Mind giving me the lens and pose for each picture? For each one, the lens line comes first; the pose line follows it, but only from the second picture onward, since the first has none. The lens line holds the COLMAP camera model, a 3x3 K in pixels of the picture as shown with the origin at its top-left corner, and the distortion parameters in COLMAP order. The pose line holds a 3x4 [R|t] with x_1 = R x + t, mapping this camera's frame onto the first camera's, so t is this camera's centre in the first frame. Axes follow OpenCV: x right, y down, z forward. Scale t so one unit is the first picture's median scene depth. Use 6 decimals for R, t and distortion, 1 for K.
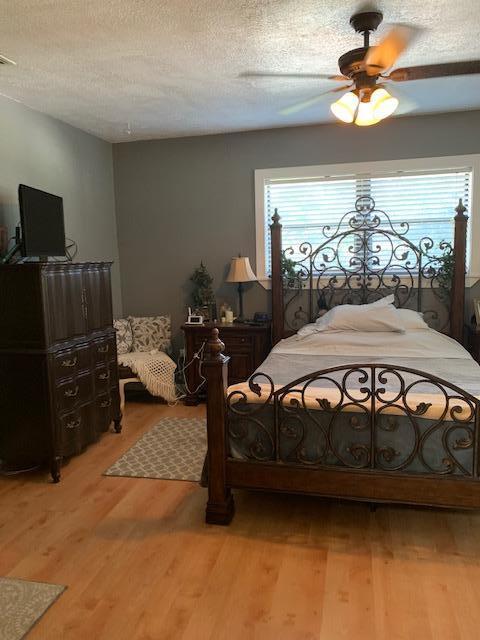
lens RADIAL K [[492.5, 0, 234.0], [0, 492.5, 320.9], [0, 0, 1]] dist [0.045363, -0.054304]
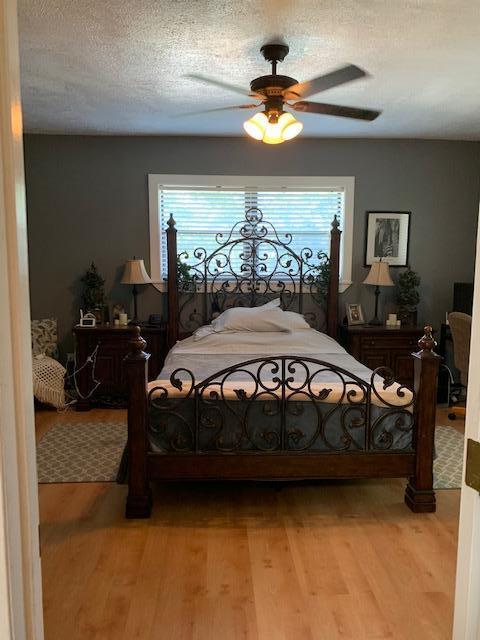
lens RADIAL K [[492.5, 0, 241.6], [0, 492.5, 321.4], [0, 0, 1]] dist [0.045363, -0.054304]
pose [[0.960358, -0.002246, 0.278761, -0.113790], [0.005942, 0.999905, -0.012414, 0.019289], [-0.278707, 0.013578, 0.960280, -0.046960]]
